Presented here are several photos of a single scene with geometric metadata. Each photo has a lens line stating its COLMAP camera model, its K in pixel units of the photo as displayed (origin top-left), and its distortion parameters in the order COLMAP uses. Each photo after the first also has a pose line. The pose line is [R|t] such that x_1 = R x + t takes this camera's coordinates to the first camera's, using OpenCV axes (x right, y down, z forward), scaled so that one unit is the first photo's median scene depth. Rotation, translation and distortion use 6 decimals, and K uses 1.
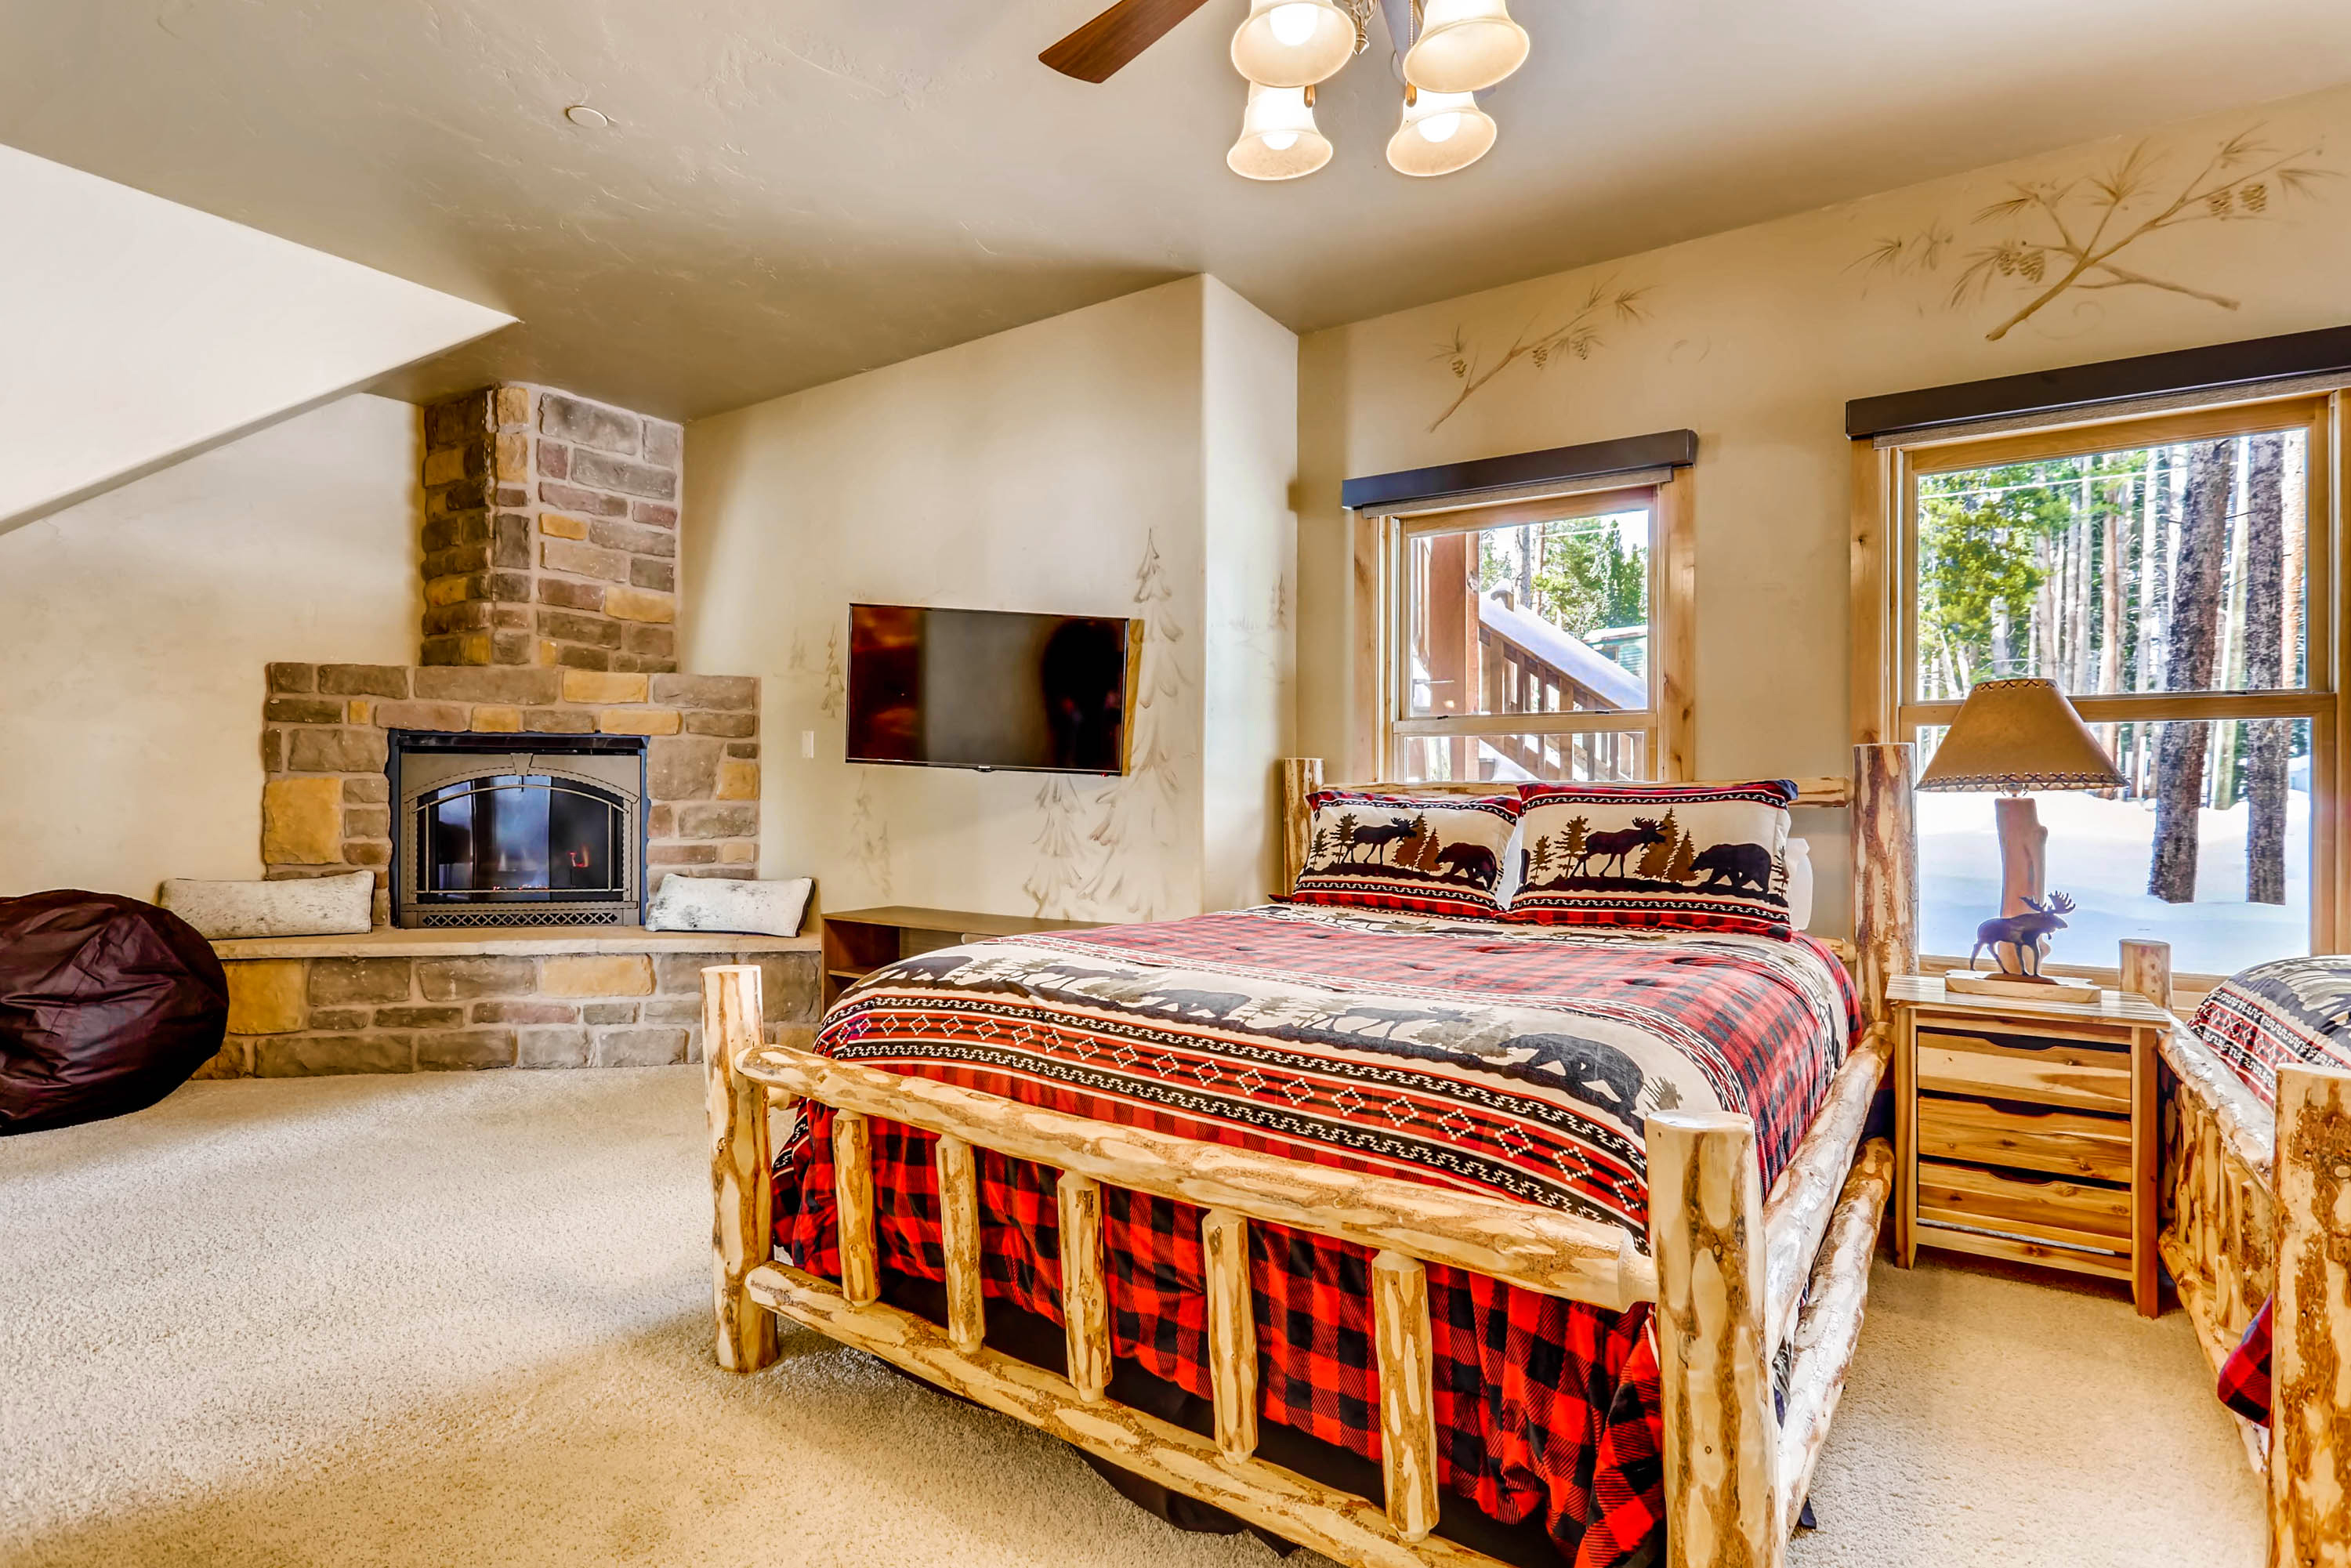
lens RADIAL K [[1155.9, 0, 1156.2], [0, 1155.9, 793.5], [0, 0, 1]] dist [-0.006827, 0.000891]
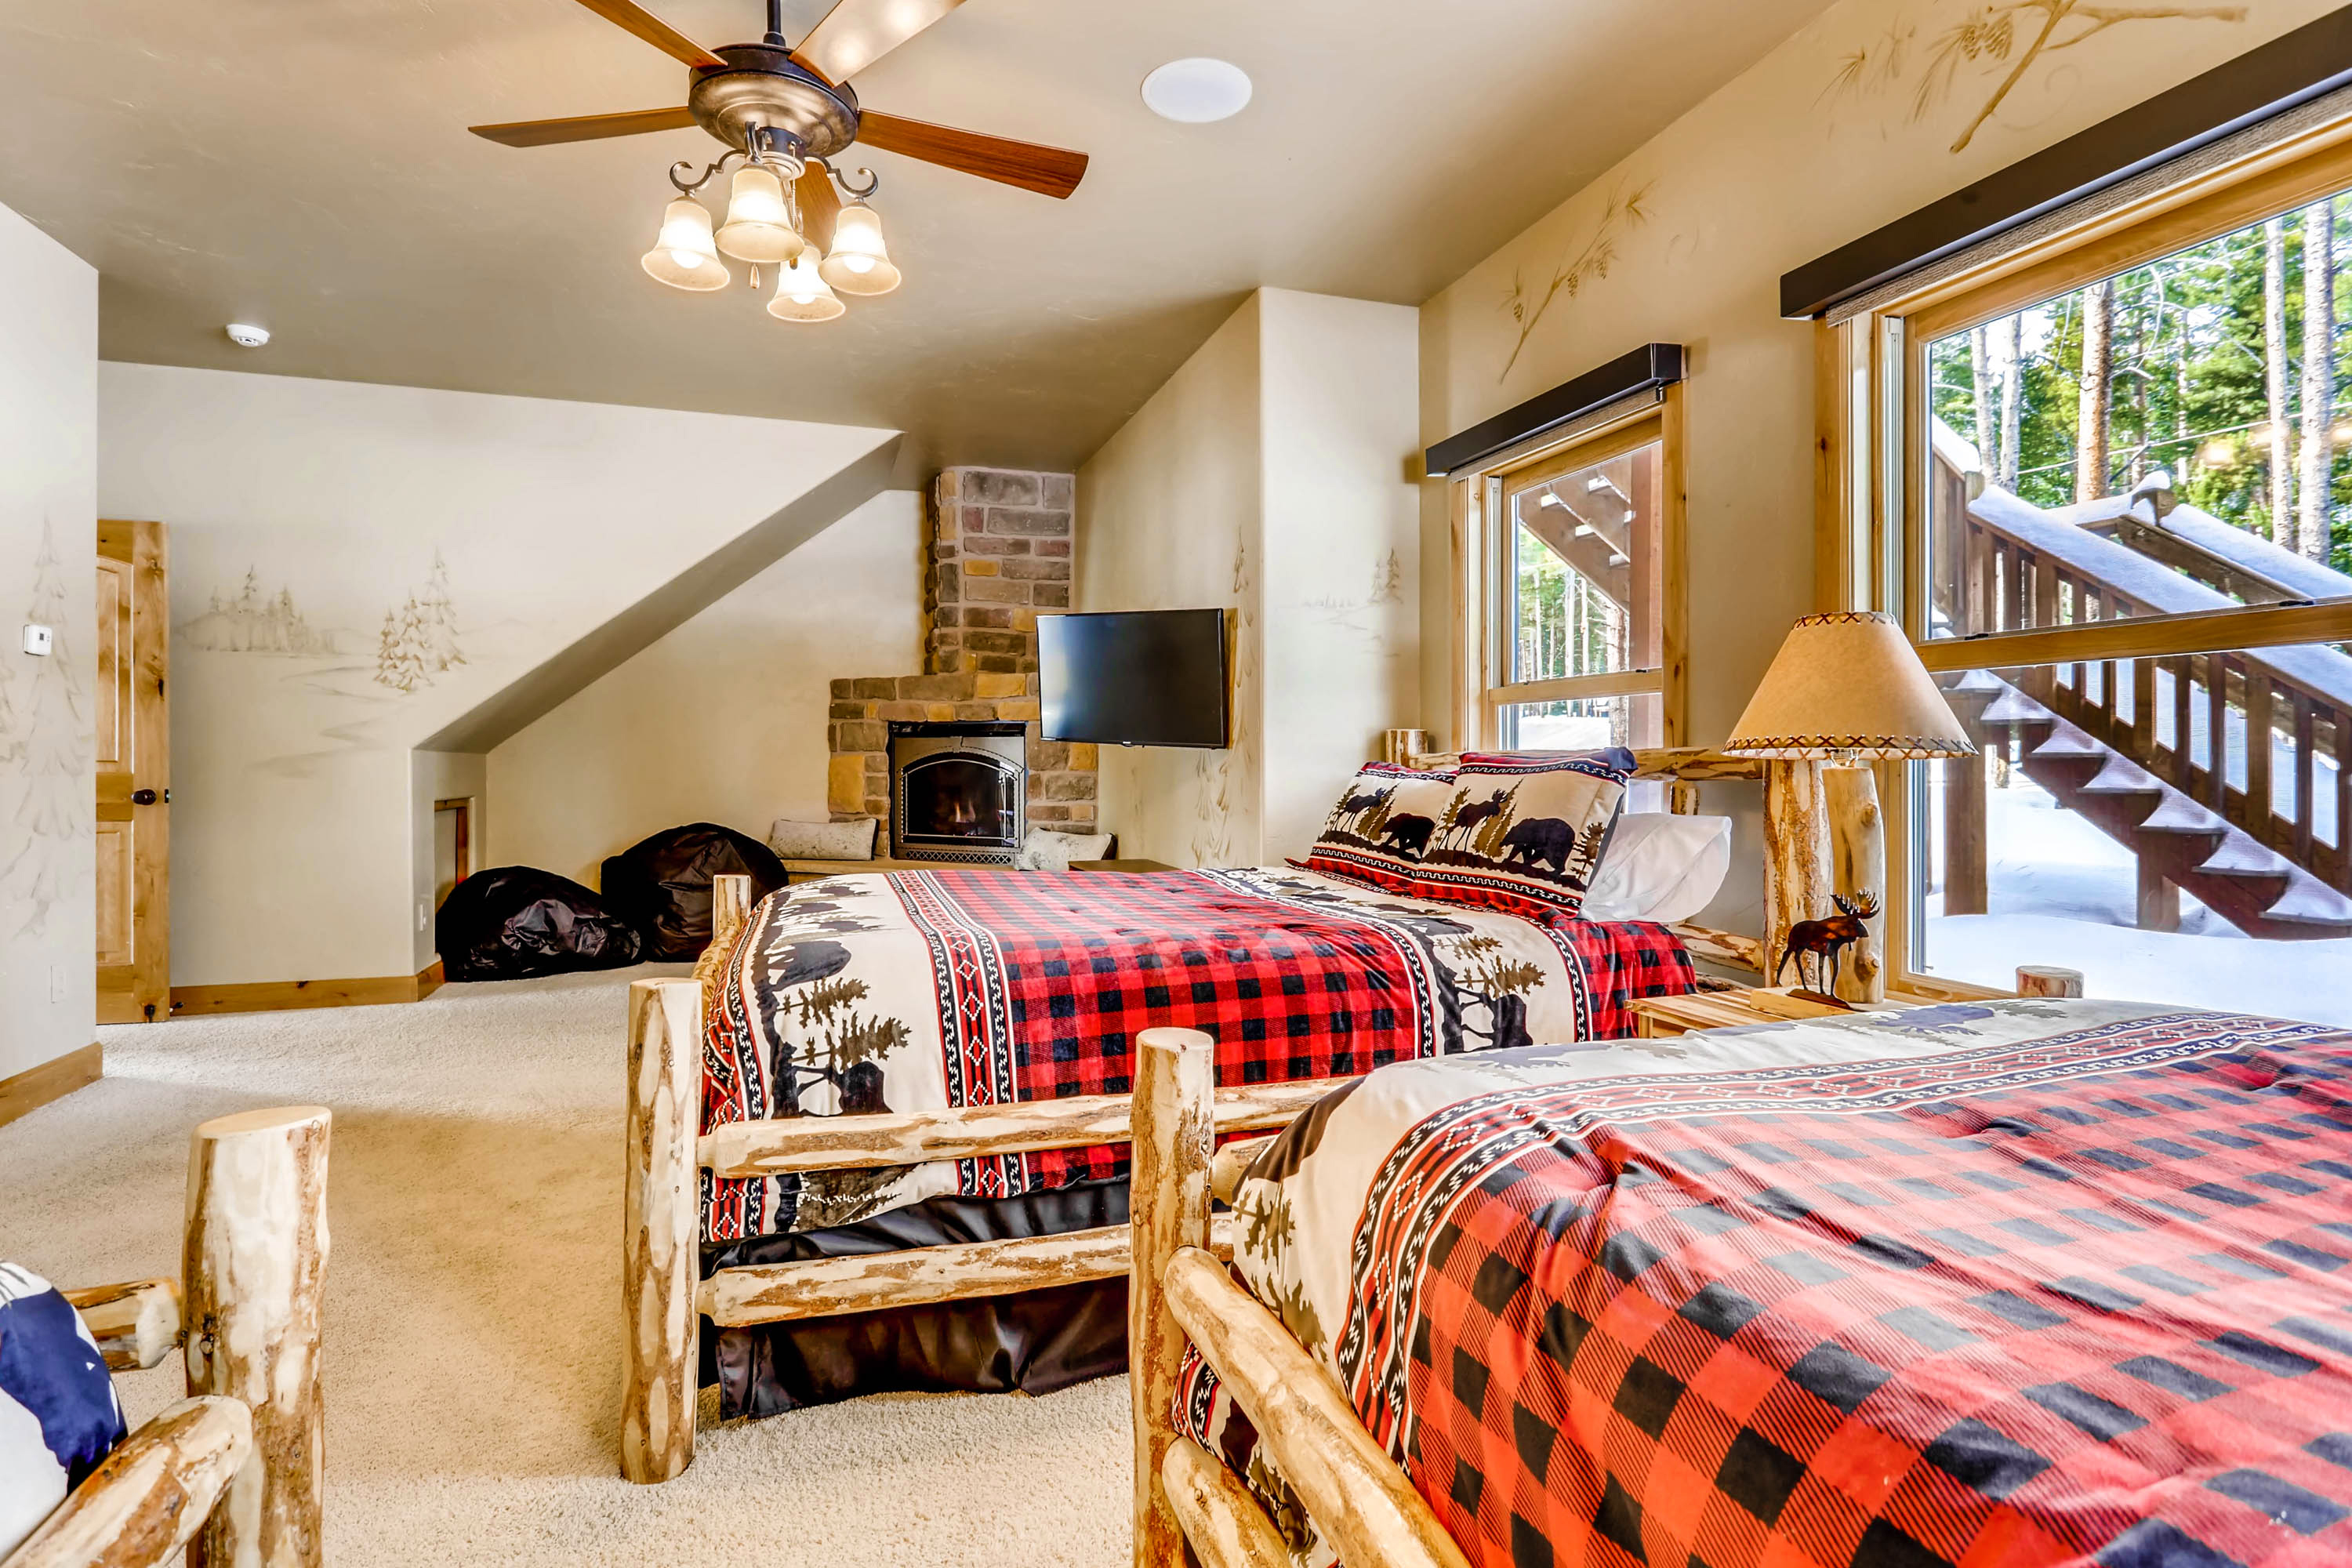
lens RADIAL K [[1156.4, 0, 1151.5], [0, 1156.4, 771.2], [0, 0, 1]] dist [-0.006827, 0.000891]
pose [[0.787885, 0.001151, -0.615822, 0.570491], [0.002040, 0.999988, 0.004478, 0.001263], [0.615820, -0.004784, 0.787873, 0.067315]]
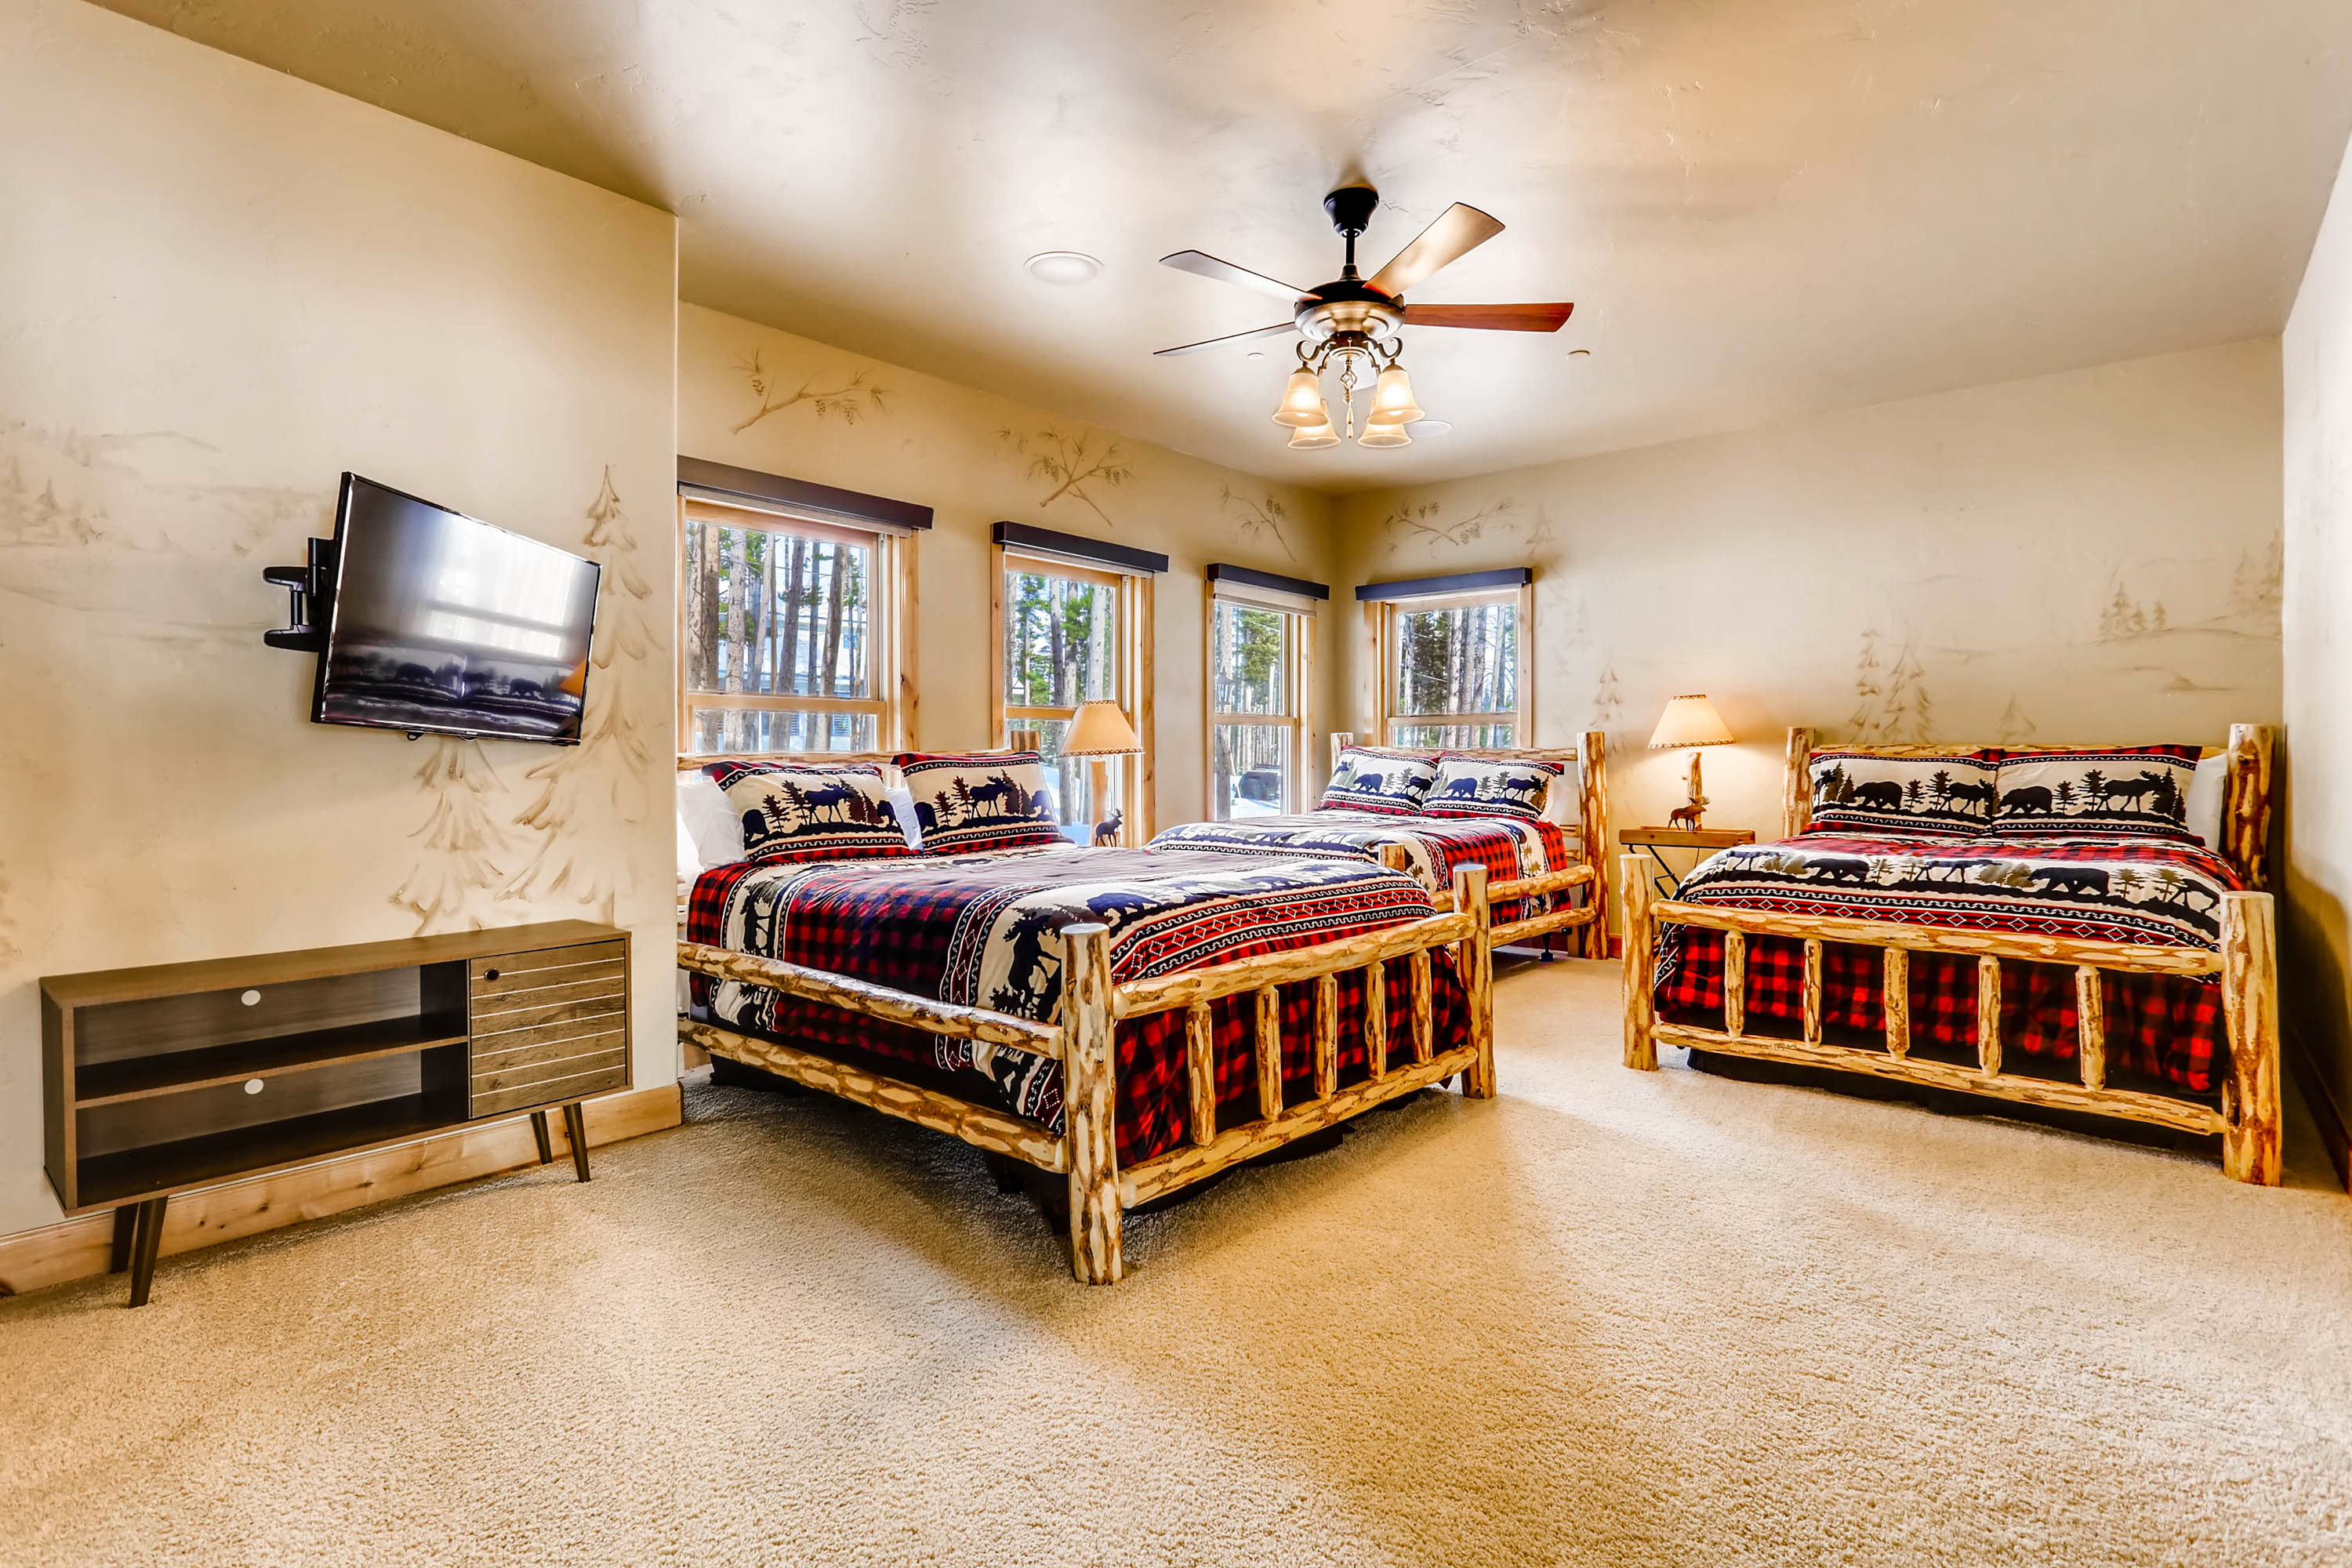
lens RADIAL K [[1156.4, 0, 1166.5], [0, 1156.4, 769.7], [0, 0, 1]] dist [-0.006827, 0.000891]
pose [[0.111155, -0.021617, 0.993568, -0.781120], [0.000843, 0.999765, 0.021657, -0.014638], [-0.993803, -0.001569, 0.111147, 0.444748]]
